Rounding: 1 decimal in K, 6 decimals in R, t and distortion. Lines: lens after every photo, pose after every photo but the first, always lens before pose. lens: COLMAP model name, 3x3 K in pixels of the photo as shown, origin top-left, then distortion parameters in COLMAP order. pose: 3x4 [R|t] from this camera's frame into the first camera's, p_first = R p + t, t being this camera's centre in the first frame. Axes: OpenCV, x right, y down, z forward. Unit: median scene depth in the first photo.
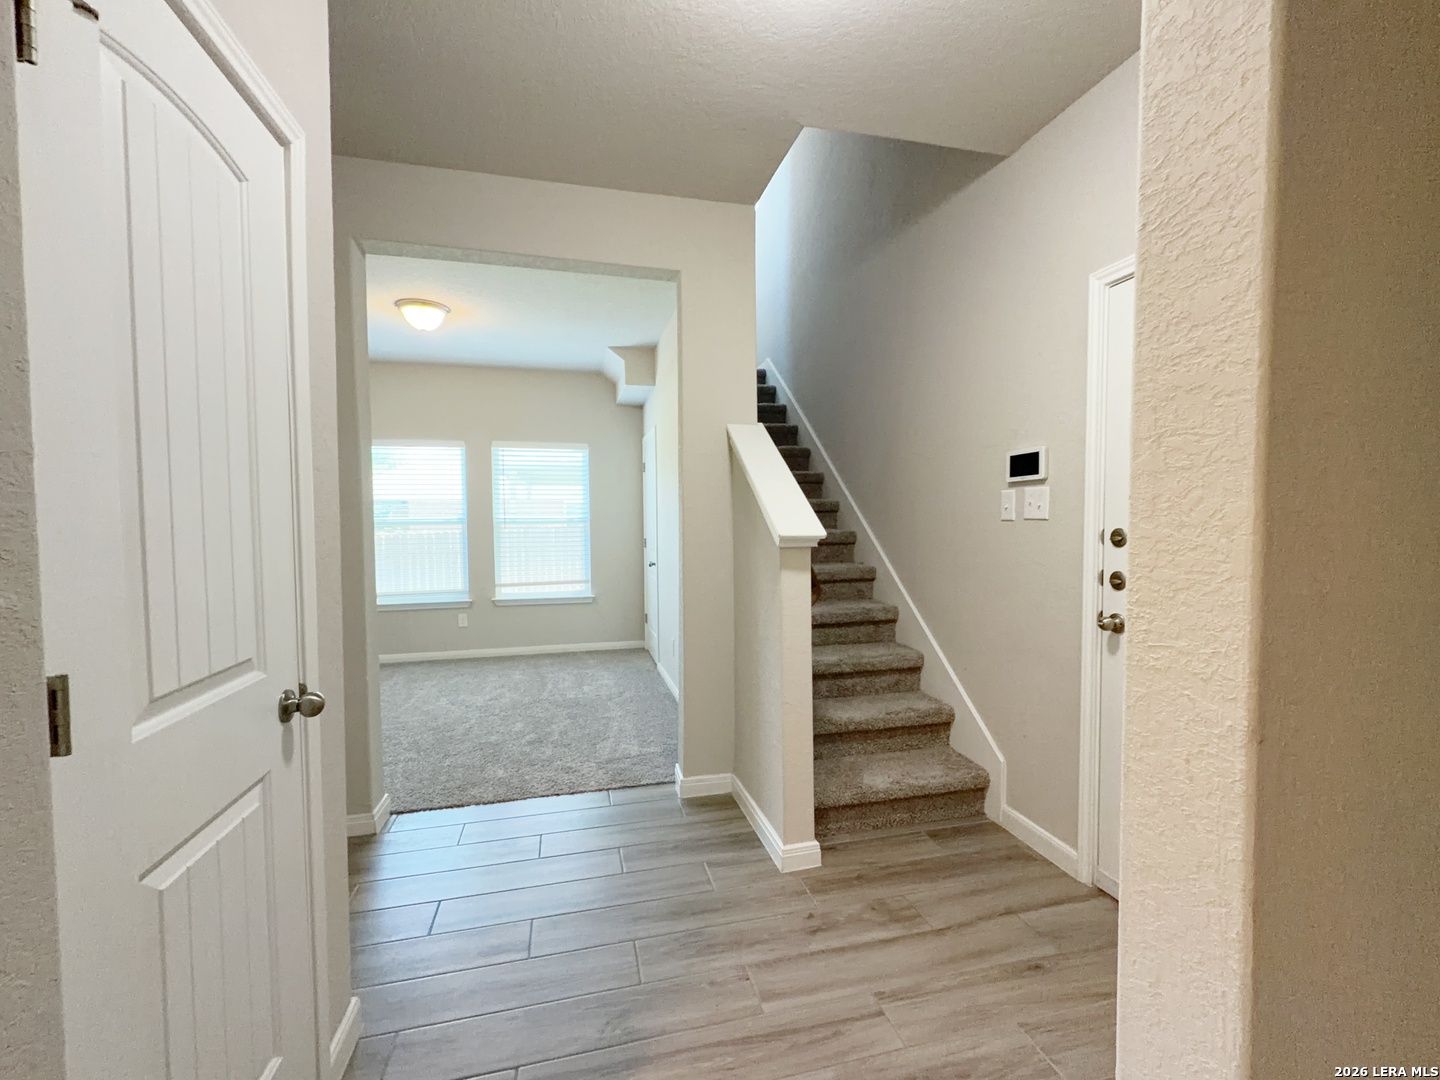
lens RADIAL K [[605.8, 0, 718.4], [0, 605.8, 546.5], [0, 0, 1]] dist [-0.000039, -0.000439]
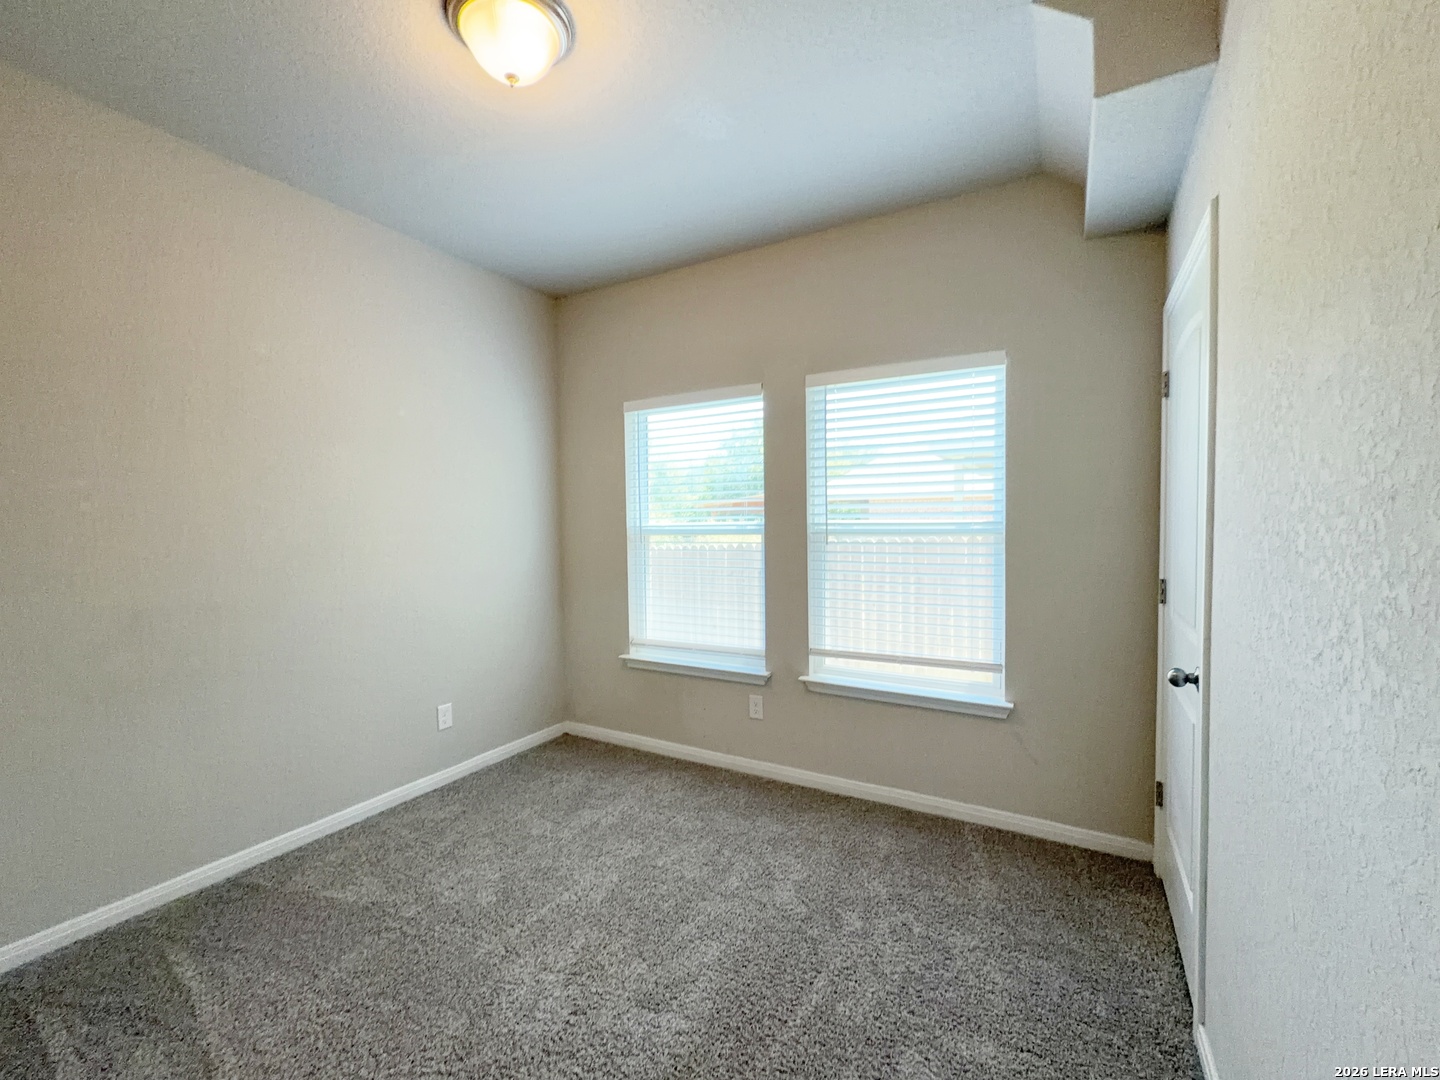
lens RADIAL K [[605.8, 0, 718.4], [0, 605.8, 546.5], [0, 0, 1]] dist [-0.000039, -0.000439]
pose [[0.721104, 0.022649, -0.692457, -0.064355], [-0.027221, 0.999620, 0.004349, -0.027308], [0.692292, 0.015714, 0.721446, 0.569565]]
